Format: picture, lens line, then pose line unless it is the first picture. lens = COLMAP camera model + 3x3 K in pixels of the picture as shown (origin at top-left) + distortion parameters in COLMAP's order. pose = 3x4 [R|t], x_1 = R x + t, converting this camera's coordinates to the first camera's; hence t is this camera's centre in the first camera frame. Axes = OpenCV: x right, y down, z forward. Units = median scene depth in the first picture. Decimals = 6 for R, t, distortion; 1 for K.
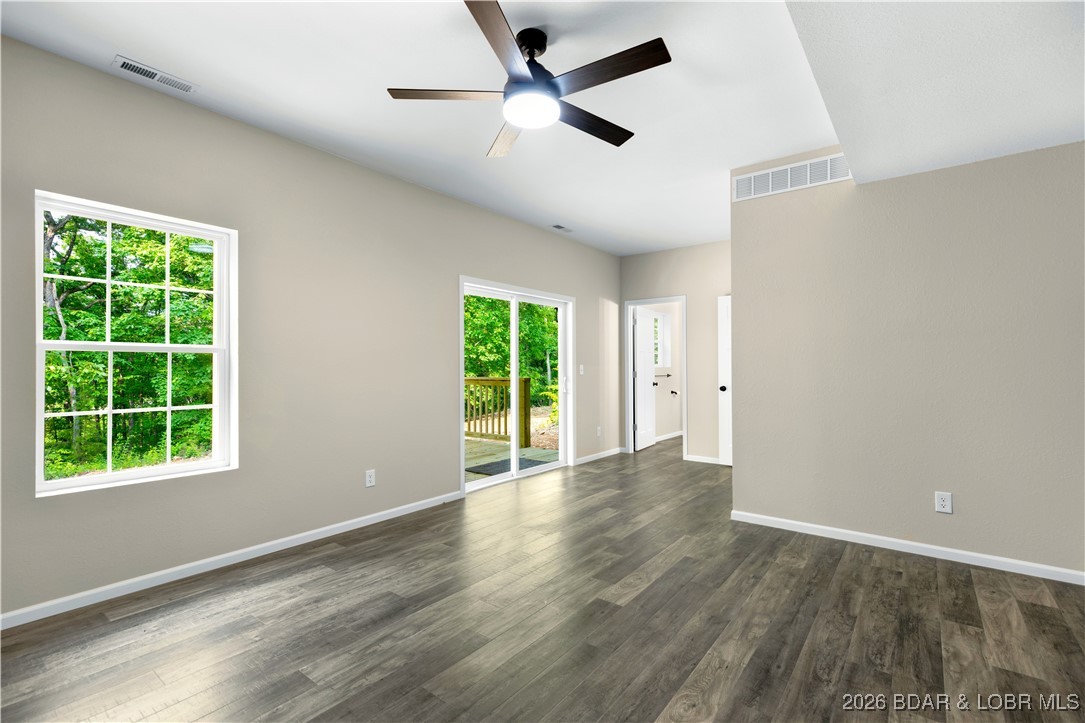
lens RADIAL K [[489.3, 0, 543.5], [0, 489.3, 361.6], [0, 0, 1]] dist [0.001561, 0.001283]
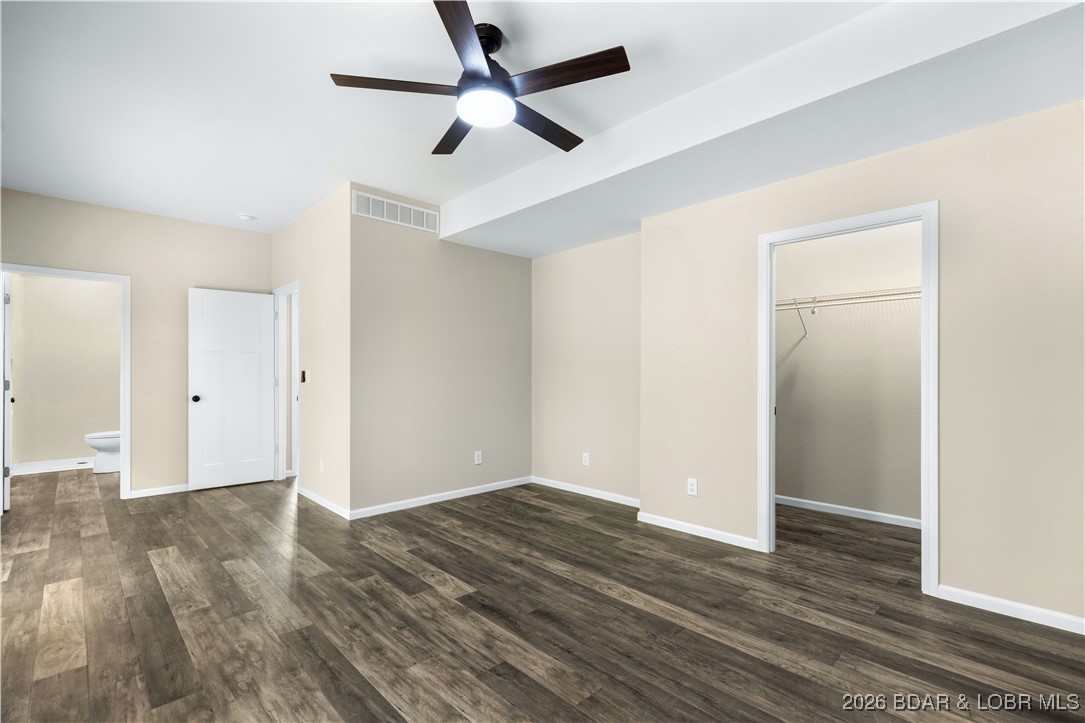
lens RADIAL K [[489.3, 0, 547.7], [0, 489.3, 364.8], [0, 0, 1]] dist [0.001561, 0.001283]
pose [[0.150026, 0.015941, 0.988554, -0.793471], [-0.009550, 0.999847, -0.014674, 0.008465], [-0.988636, -0.007239, 0.150155, 0.598281]]
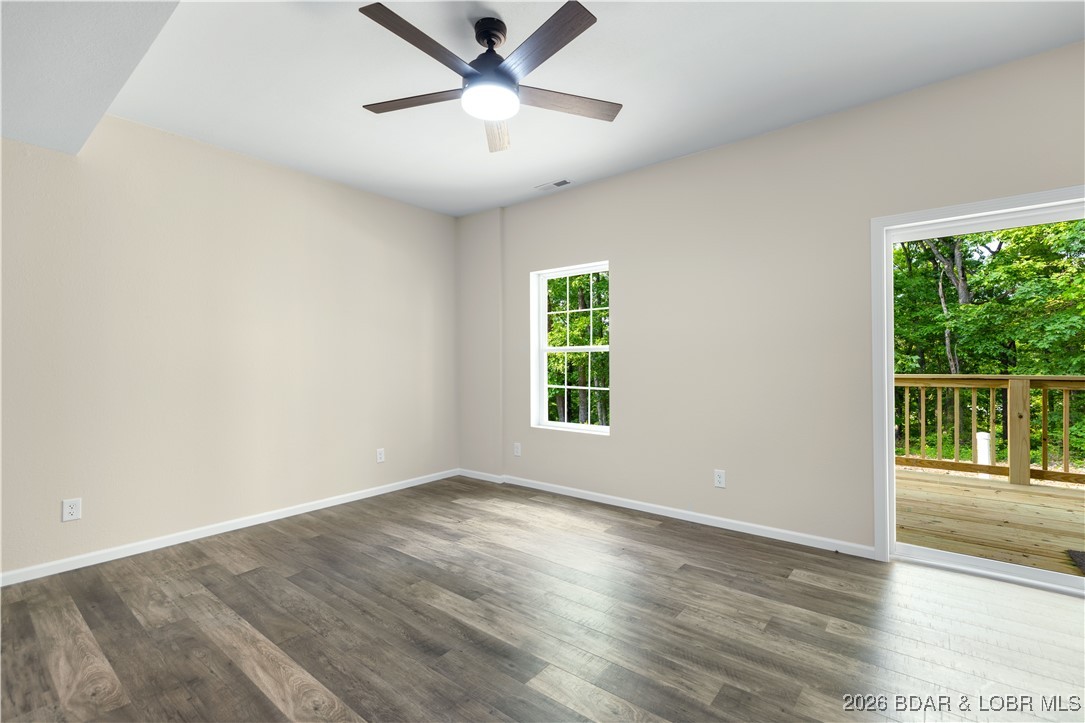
lens RADIAL K [[489.3, 0, 550.0], [0, 489.3, 361.5], [0, 0, 1]] dist [0.001561, 0.001283]
pose [[-0.019921, 0.000758, -0.999801, 0.791725], [0.018372, 0.999831, 0.000392, 0.009390], [0.999633, -0.018361, -0.019931, 0.929415]]
